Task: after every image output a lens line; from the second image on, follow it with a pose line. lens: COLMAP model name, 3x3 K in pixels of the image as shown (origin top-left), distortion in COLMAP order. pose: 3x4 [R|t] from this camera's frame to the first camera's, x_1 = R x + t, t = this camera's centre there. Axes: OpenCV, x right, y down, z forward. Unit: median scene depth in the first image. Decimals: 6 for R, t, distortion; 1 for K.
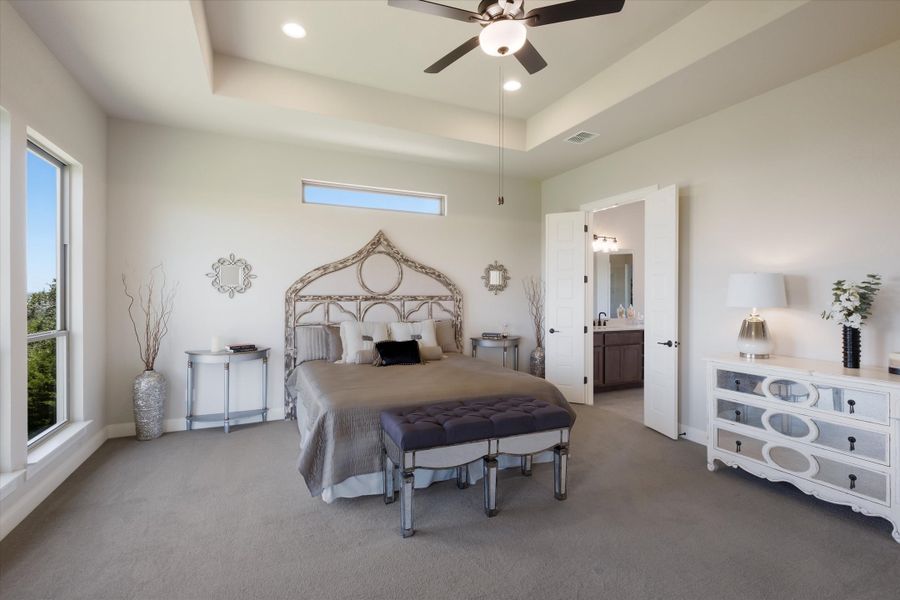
lens RADIAL K [[410.9, 0, 454.4], [0, 410.9, 298.5], [0, 0, 1]] dist [-0.002790, -0.000478]
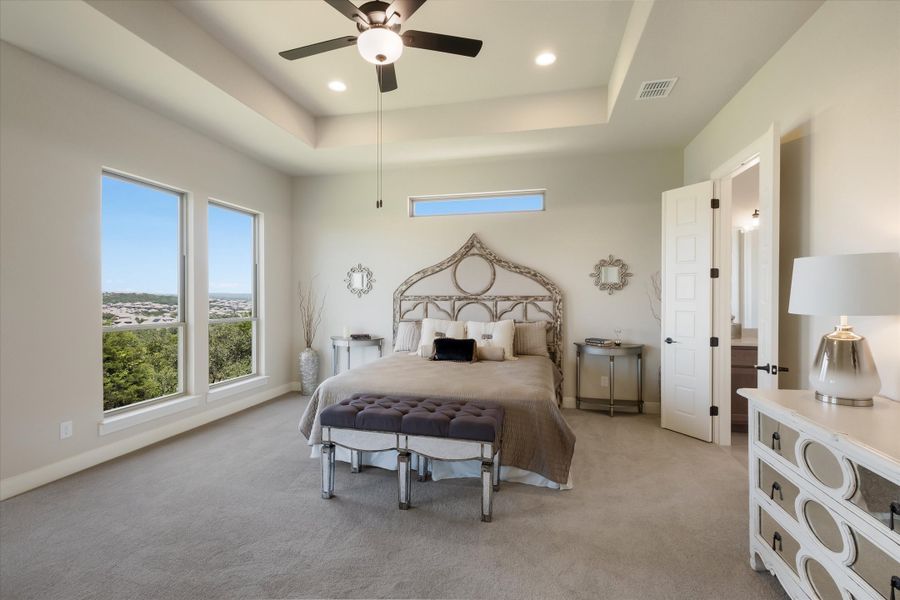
lens RADIAL K [[411.2, 0, 450.0], [0, 411.2, 300.0], [0, 0, 1]] dist [0.001363, 0.000014]
pose [[0.783363, 0.005214, -0.621542, 0.442568], [-0.004022, 0.999986, 0.003320, 0.000621], [0.621551, -0.000101, 0.783374, 0.142418]]
